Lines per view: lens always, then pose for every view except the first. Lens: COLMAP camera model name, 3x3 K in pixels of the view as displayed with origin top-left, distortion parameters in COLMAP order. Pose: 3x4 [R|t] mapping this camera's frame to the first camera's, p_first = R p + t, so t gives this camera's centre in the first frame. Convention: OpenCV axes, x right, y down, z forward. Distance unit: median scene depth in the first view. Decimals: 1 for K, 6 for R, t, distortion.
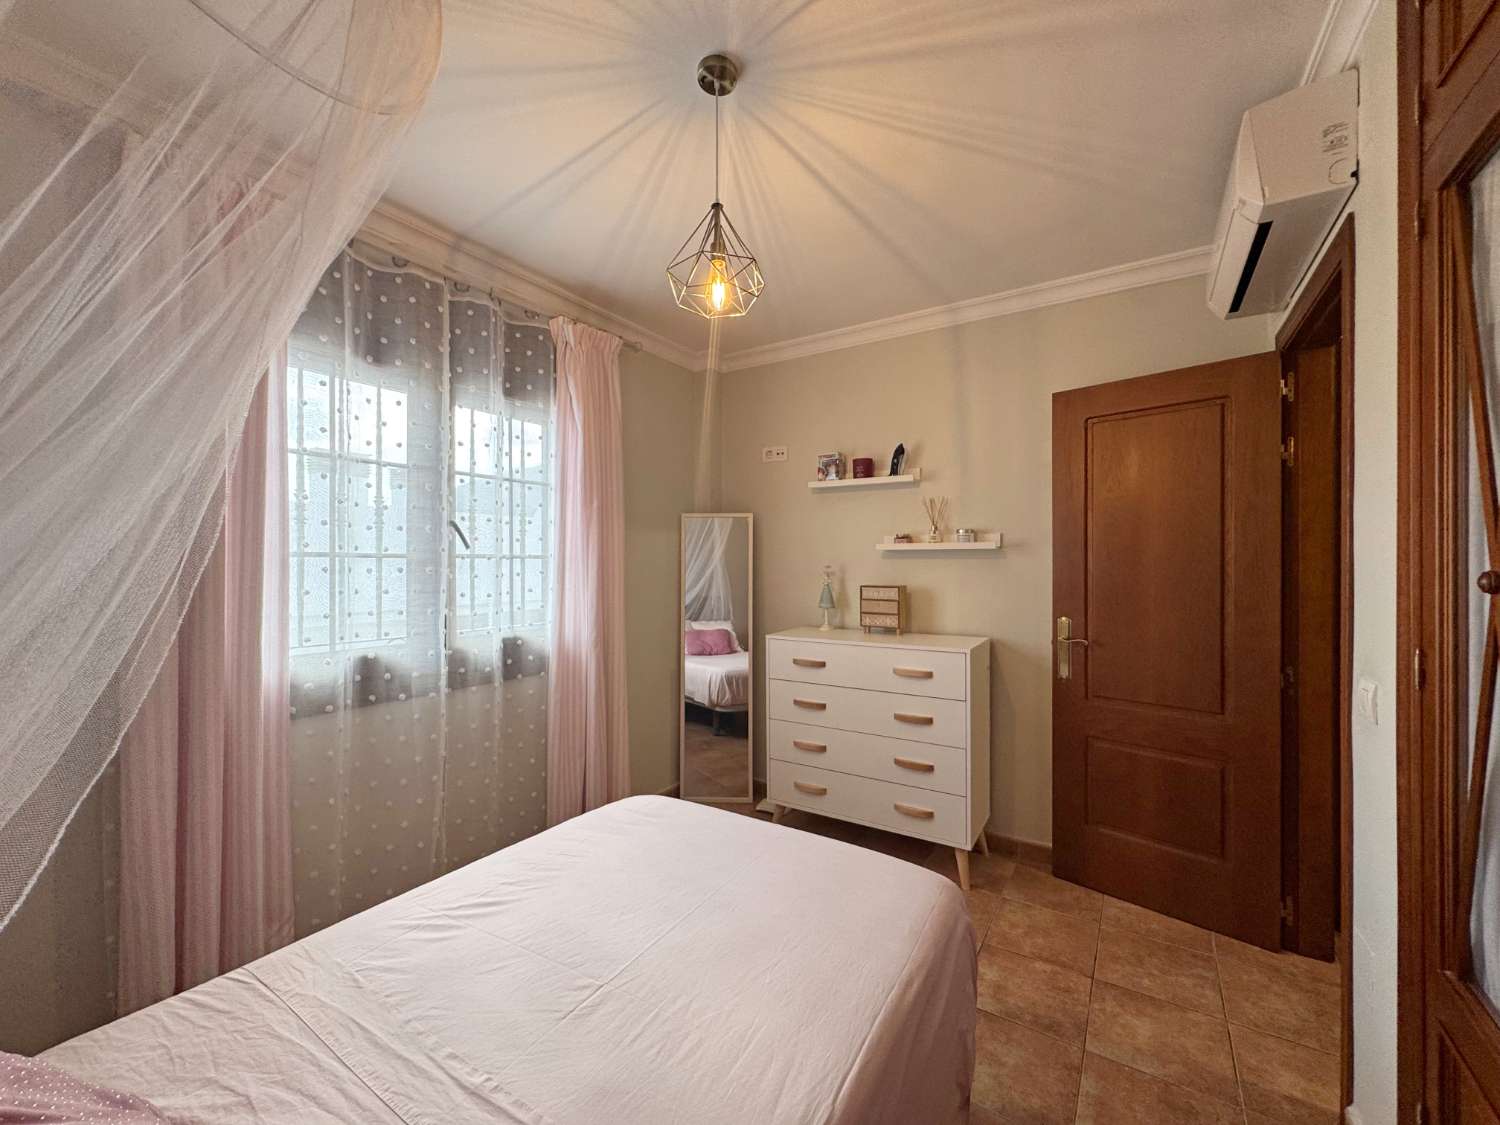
lens RADIAL K [[598.4, 0, 745.9], [0, 598.4, 561.2], [0, 0, 1]] dist [0.001623, 0.000328]
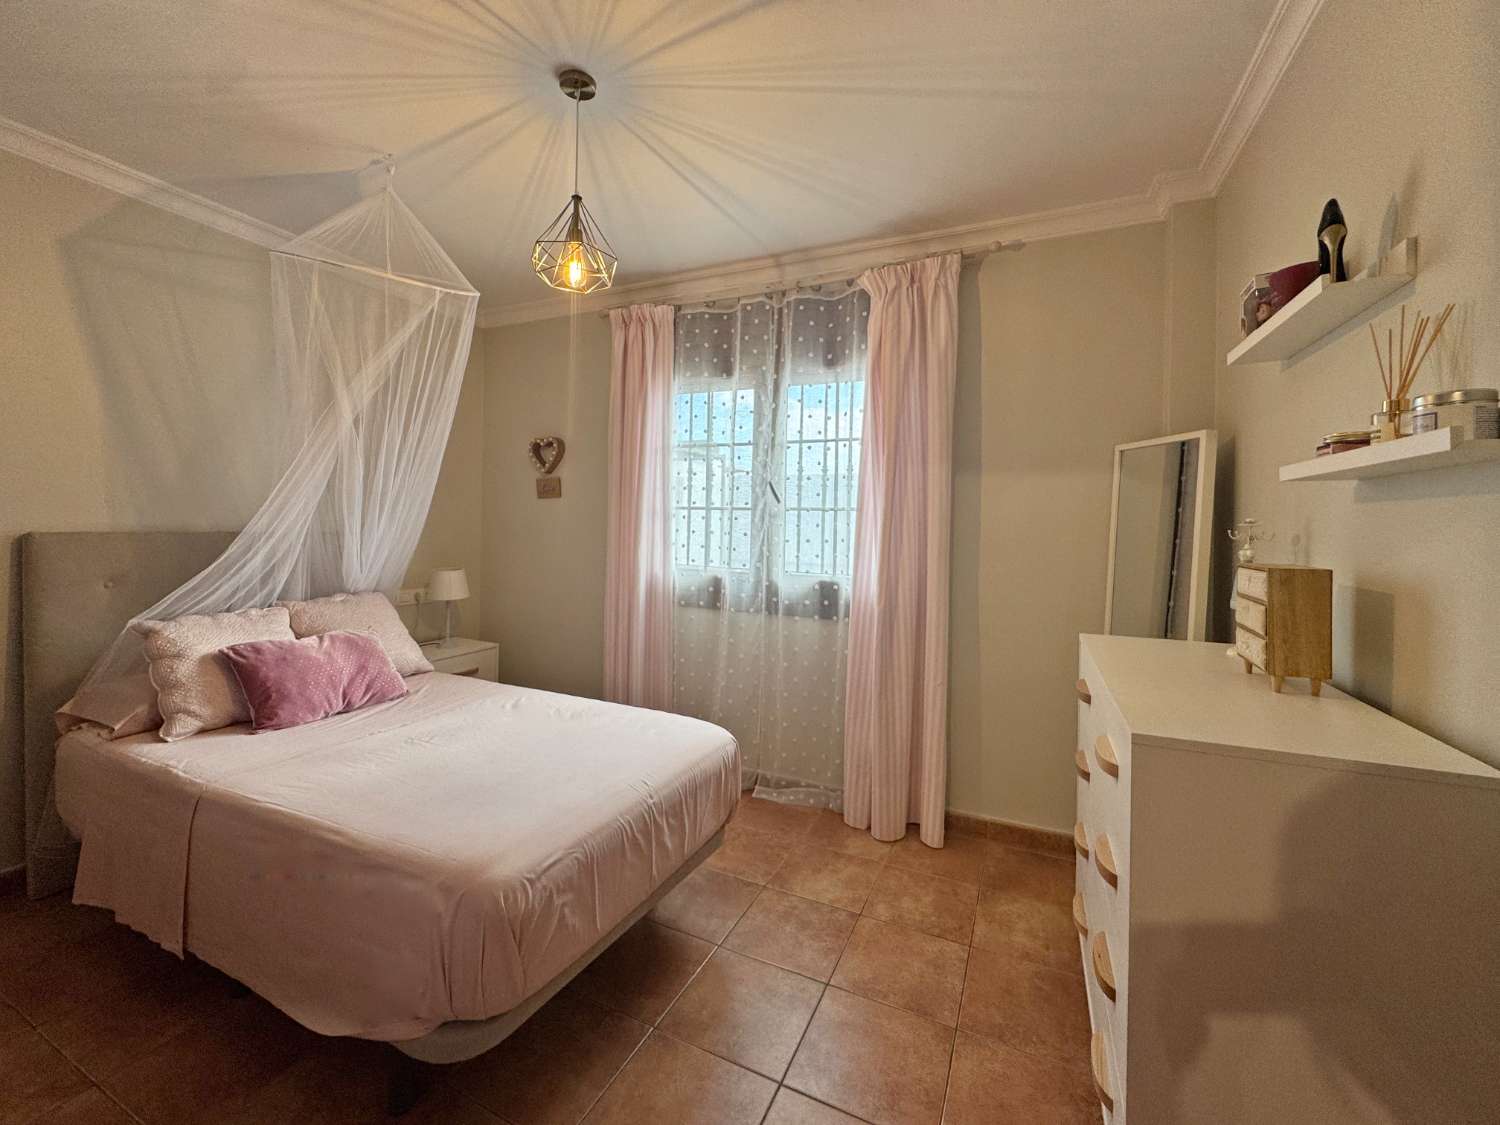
lens RADIAL K [[598.4, 0, 762.9], [0, 598.4, 525.3], [0, 0, 1]] dist [0.001623, 0.000328]
pose [[0.174735, 0.004942, -0.984603, 0.756289], [-0.017046, 0.999853, 0.001993, 0.024810], [0.984468, 0.016435, 0.174794, 0.755175]]
